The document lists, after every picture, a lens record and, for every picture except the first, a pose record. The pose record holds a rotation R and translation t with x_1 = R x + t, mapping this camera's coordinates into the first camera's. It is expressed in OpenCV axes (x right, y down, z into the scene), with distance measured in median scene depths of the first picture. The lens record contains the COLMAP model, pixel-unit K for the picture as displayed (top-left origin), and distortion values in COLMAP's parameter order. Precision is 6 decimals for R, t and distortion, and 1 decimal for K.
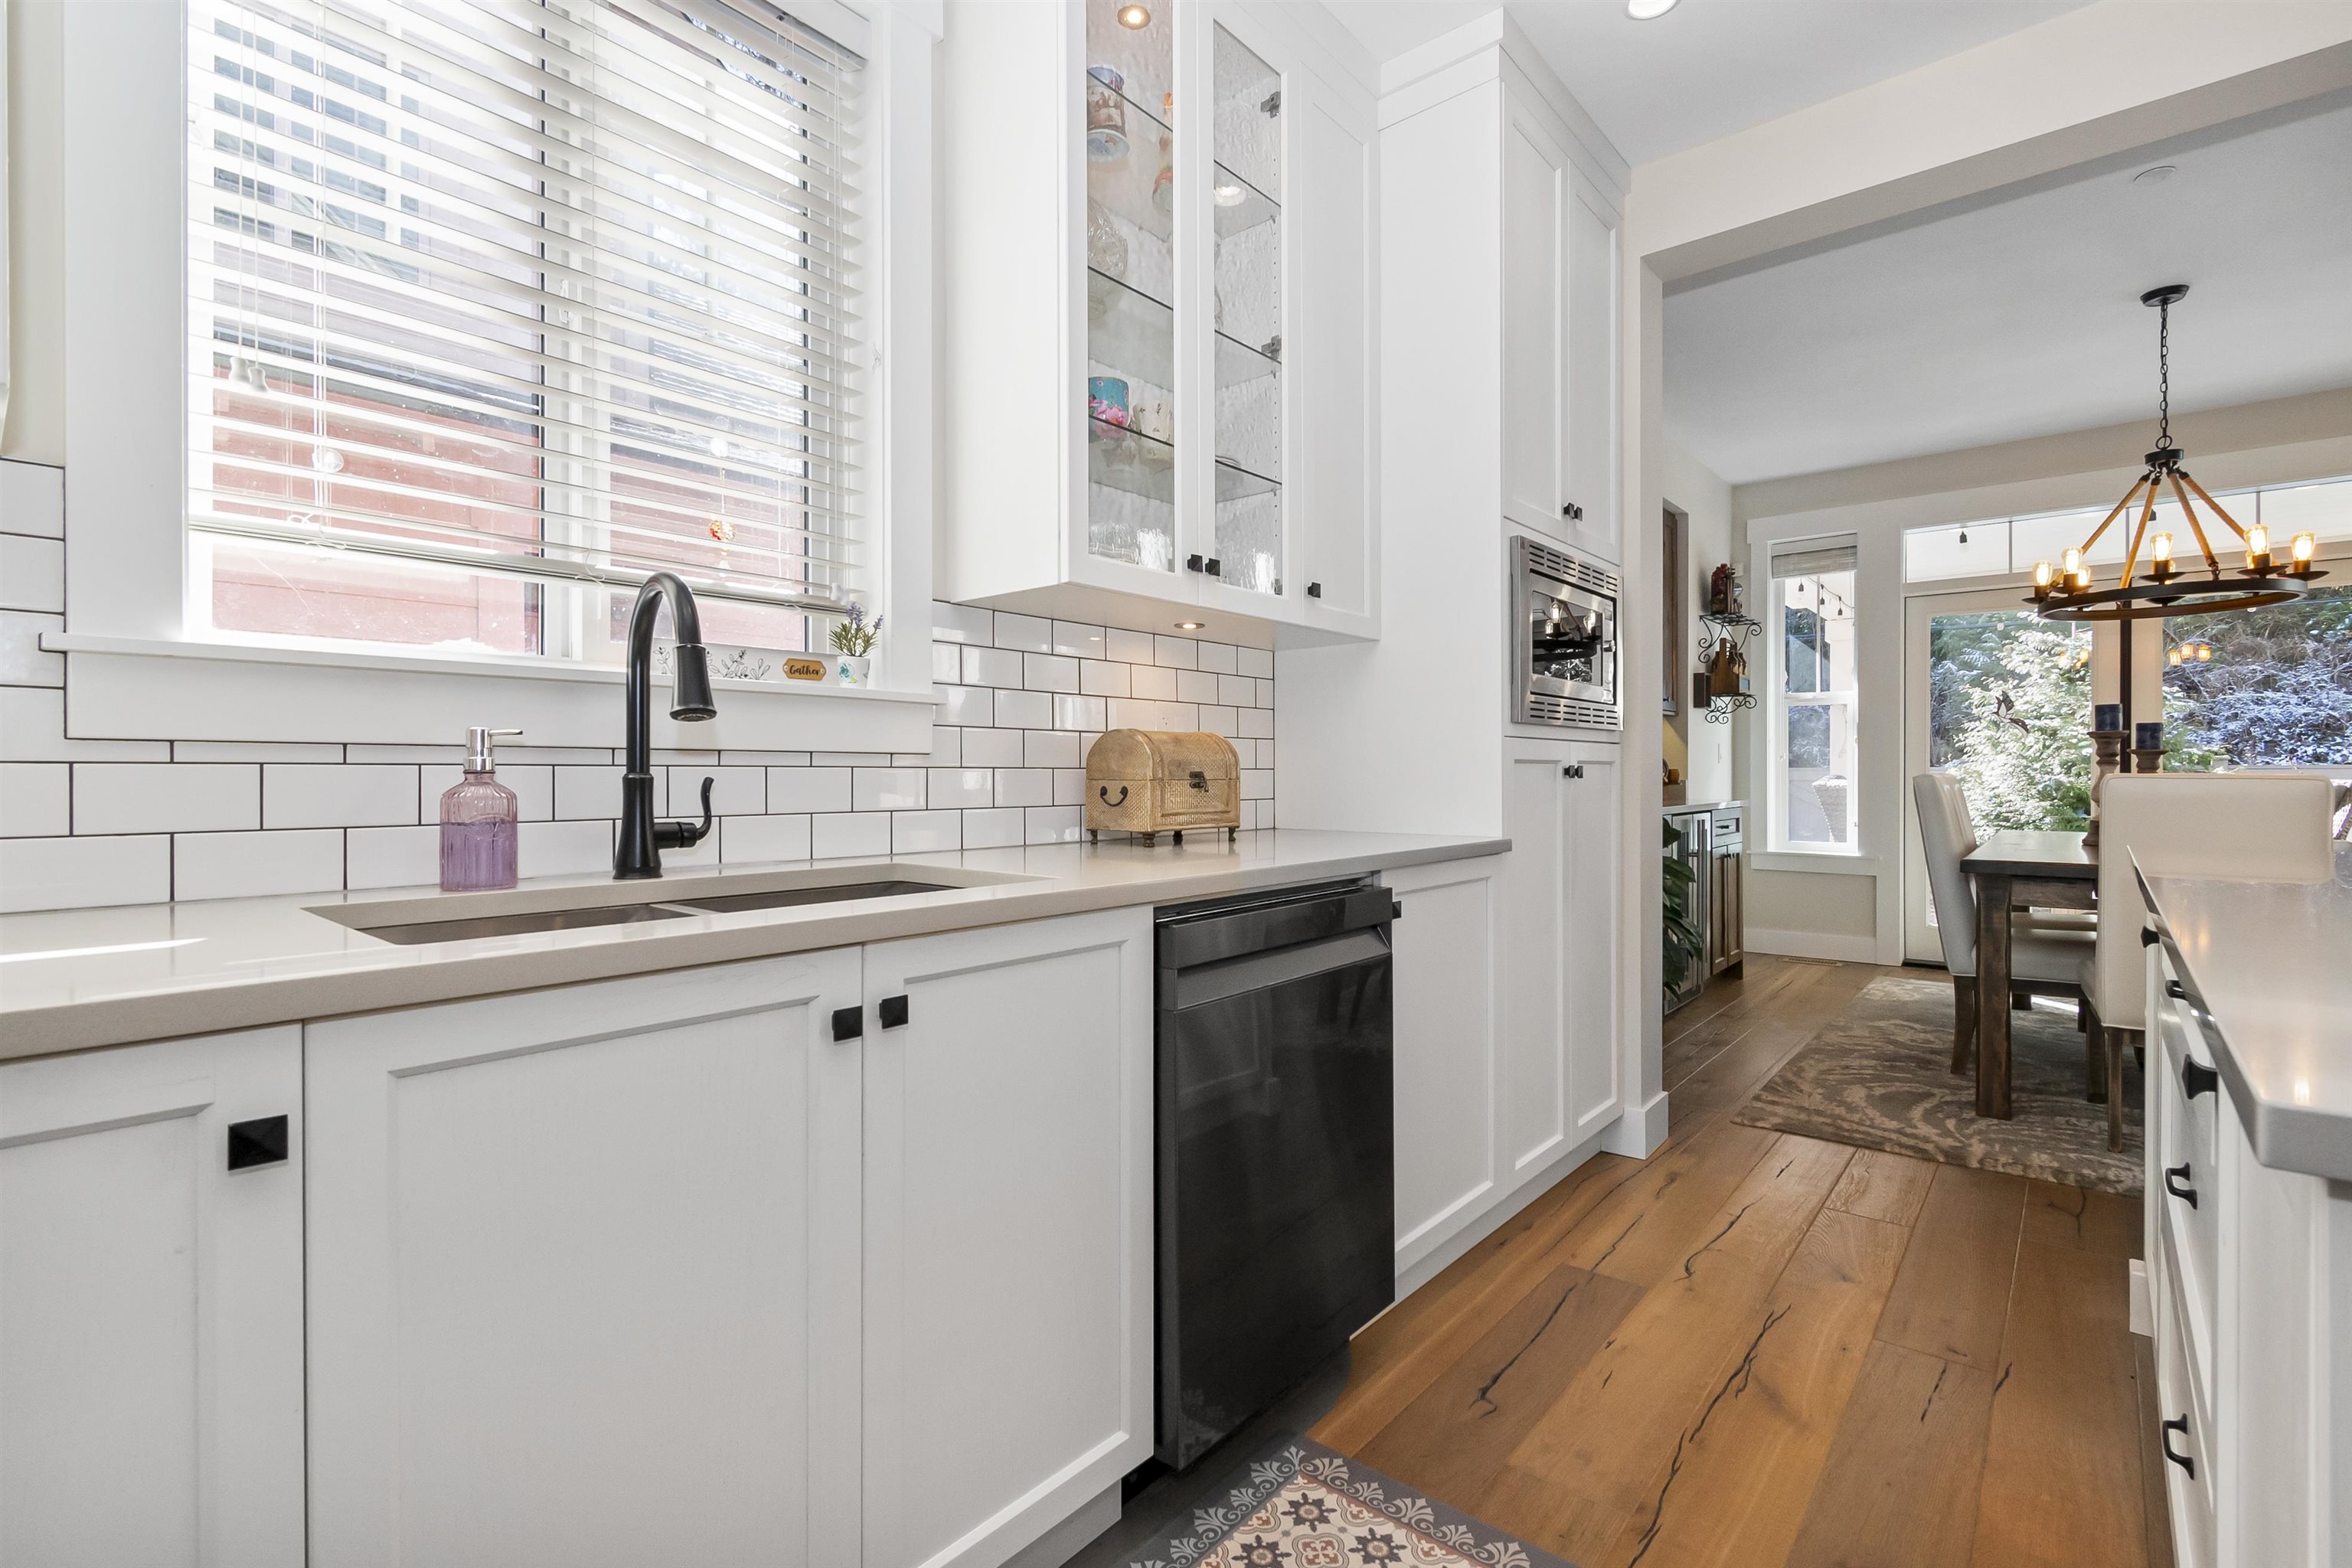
lens RADIAL K [[1048.8, 0, 1180.6], [0, 1048.8, 785.0], [0, 0, 1]] dist [-0.000311, -0.001332]
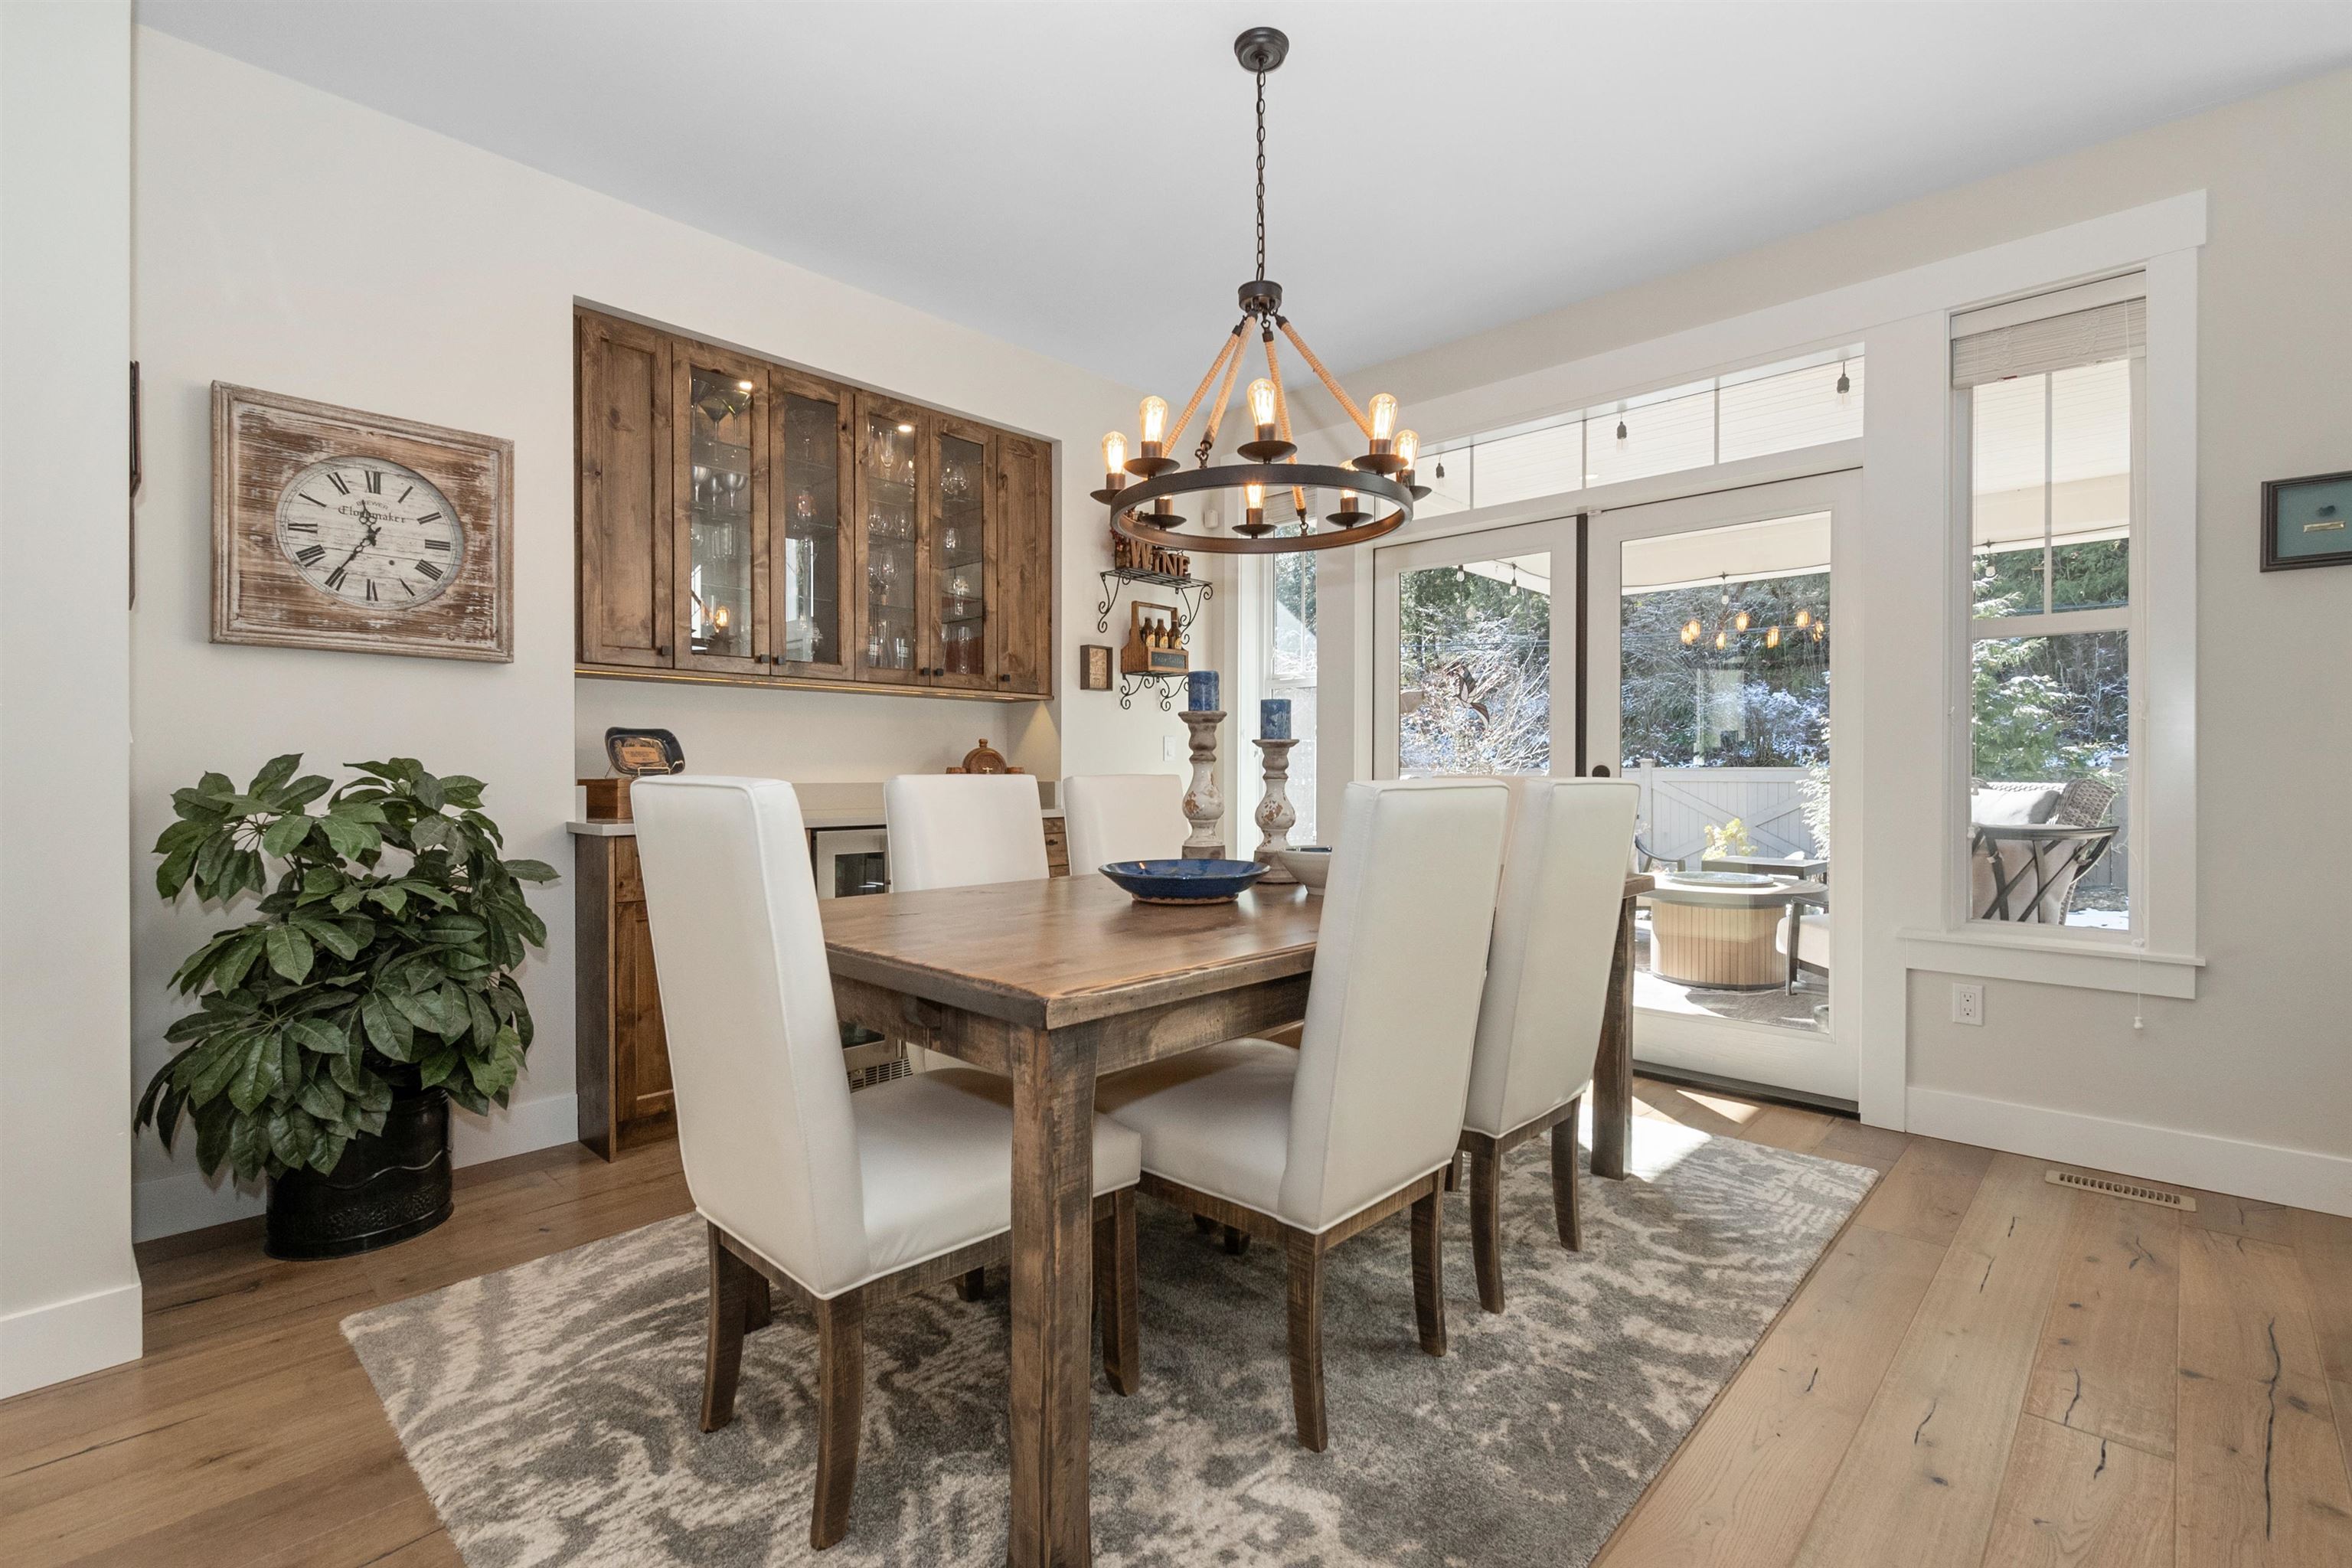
lens RADIAL K [[1048.8, 0, 1190.5], [0, 1048.8, 780.6], [0, 0, 1]] dist [-0.000311, -0.001332]
pose [[0.998937, 0.002412, -0.046031, 1.988472], [-0.002667, 0.999982, -0.005466, -0.007787], [0.046017, 0.005583, 0.998925, 0.728419]]
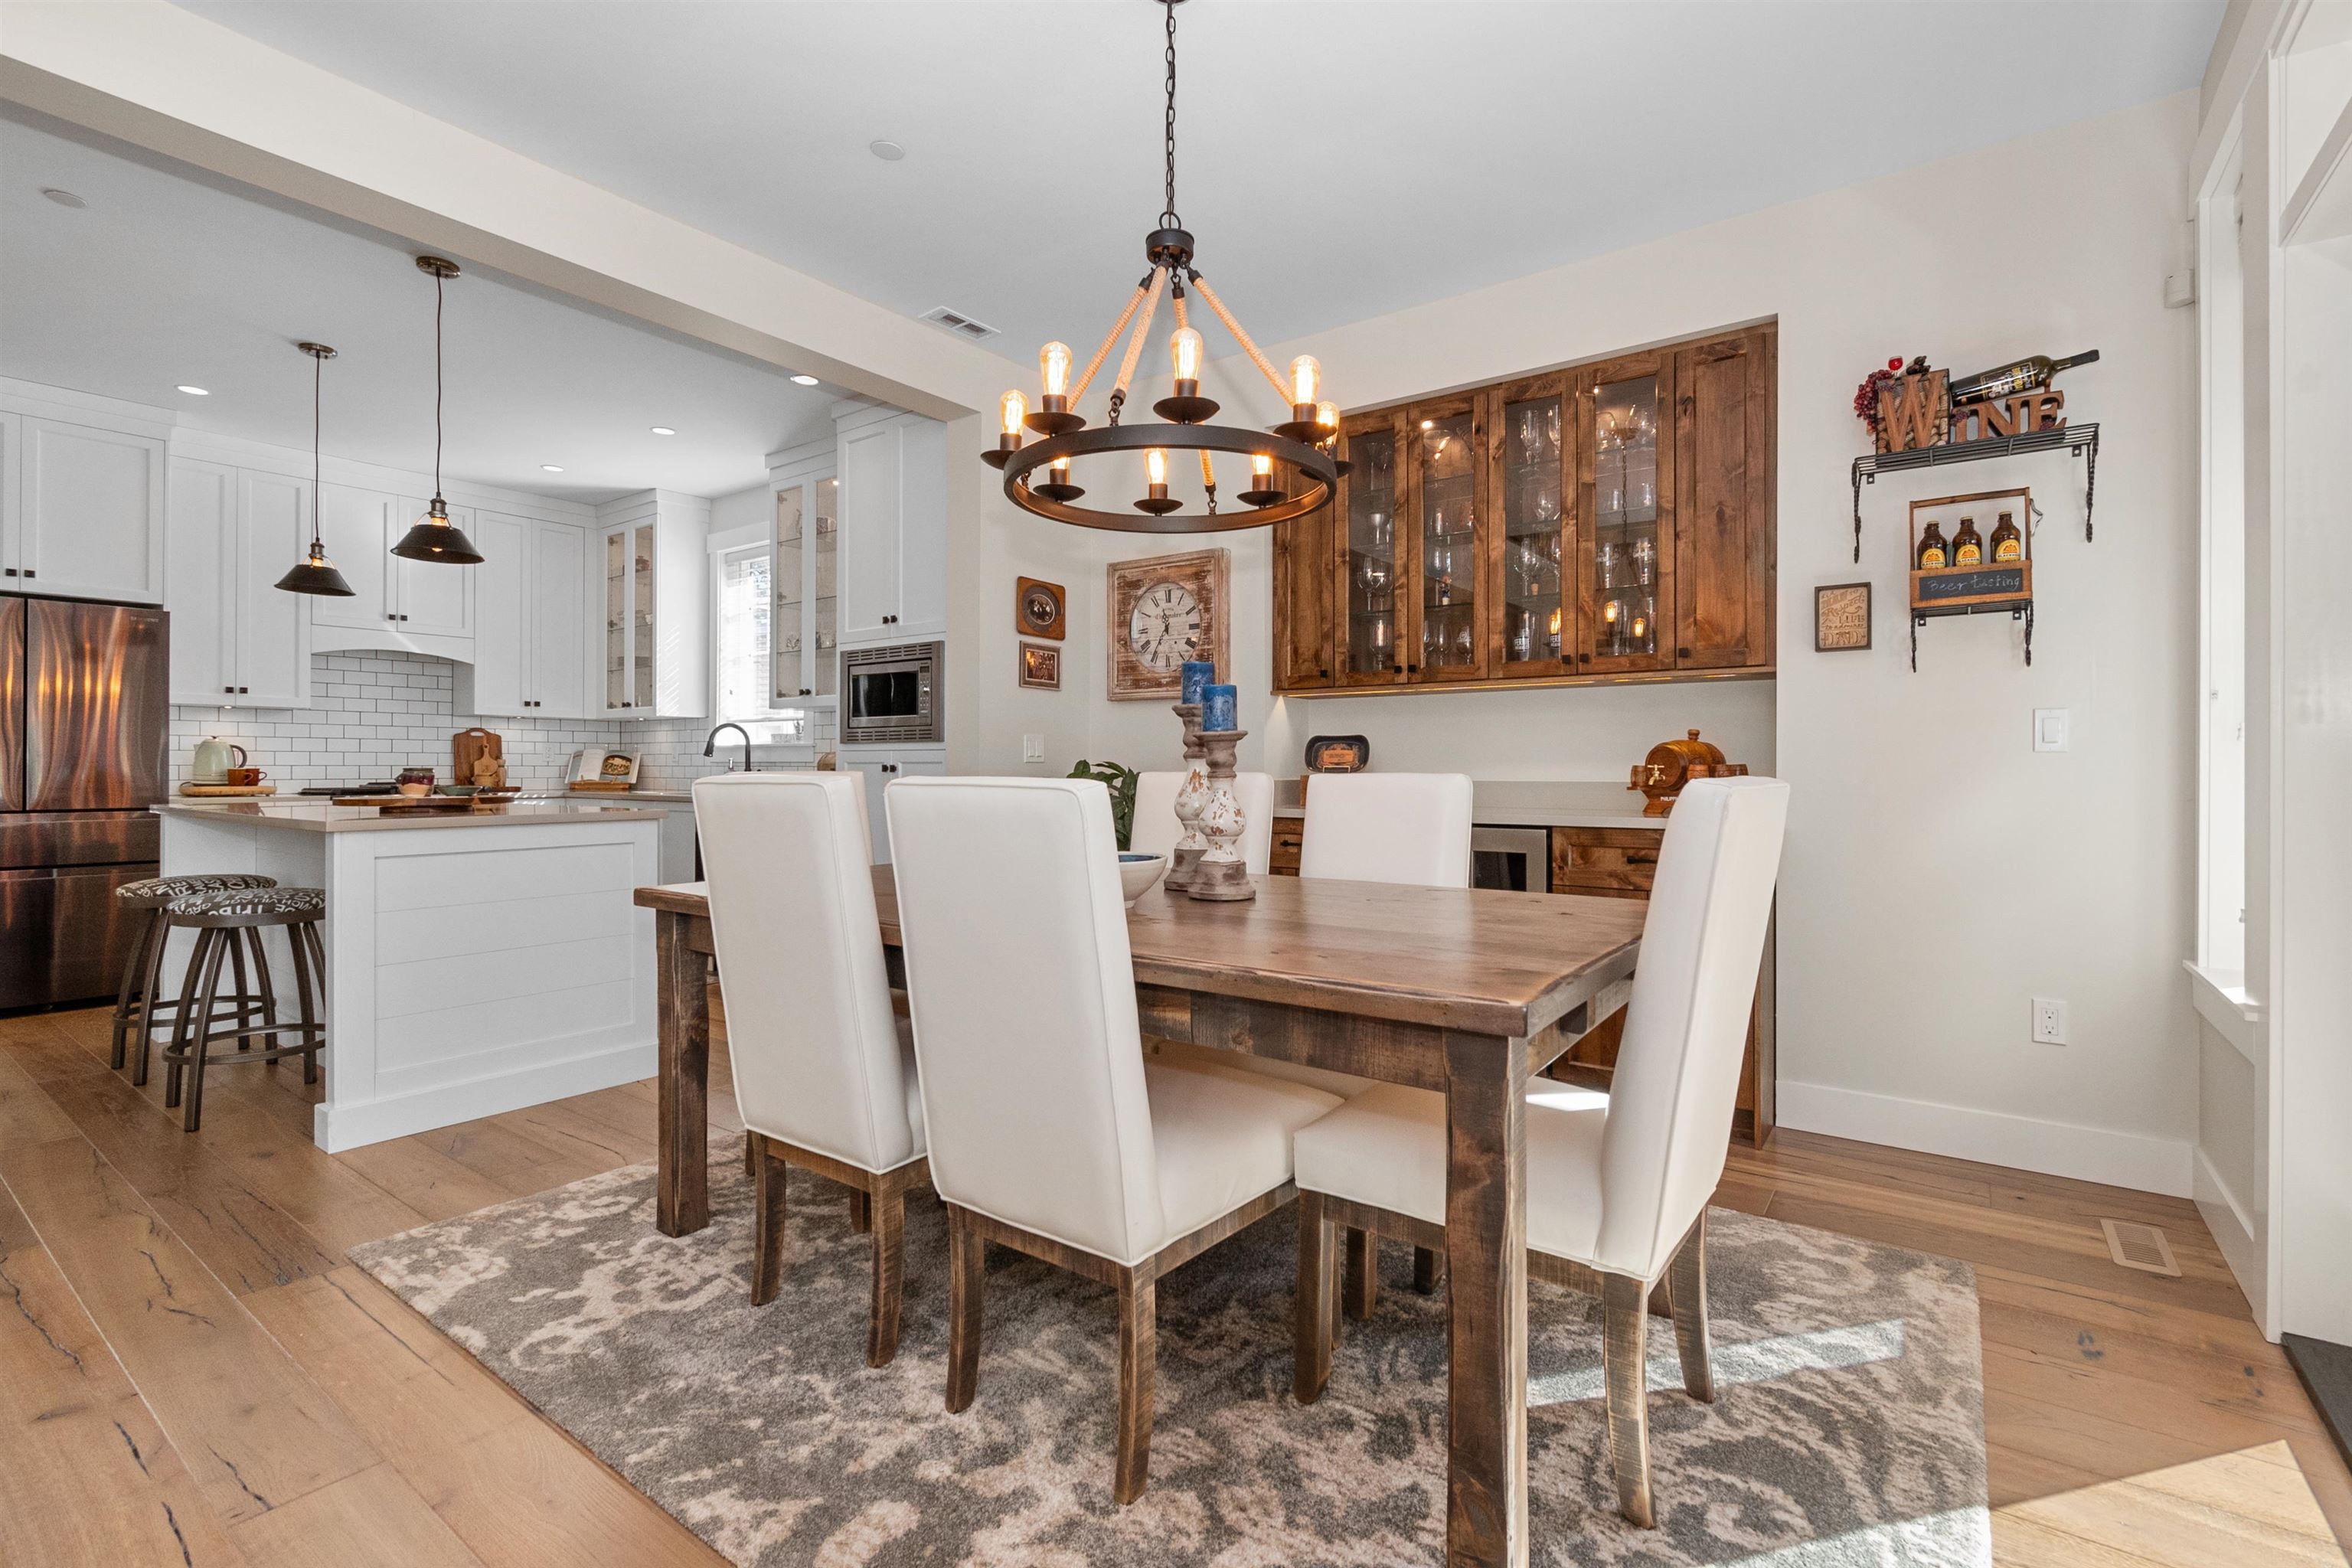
lens RADIAL K [[1048.8, 0, 1193.3], [0, 1048.8, 767.8], [0, 0, 1]] dist [-0.000311, -0.001332]
pose [[0.085060, 0.000126, -0.996376, 3.297584], [-0.014350, 0.999896, -0.001099, -0.028695], [0.996273, 0.014392, 0.085053, 2.067261]]
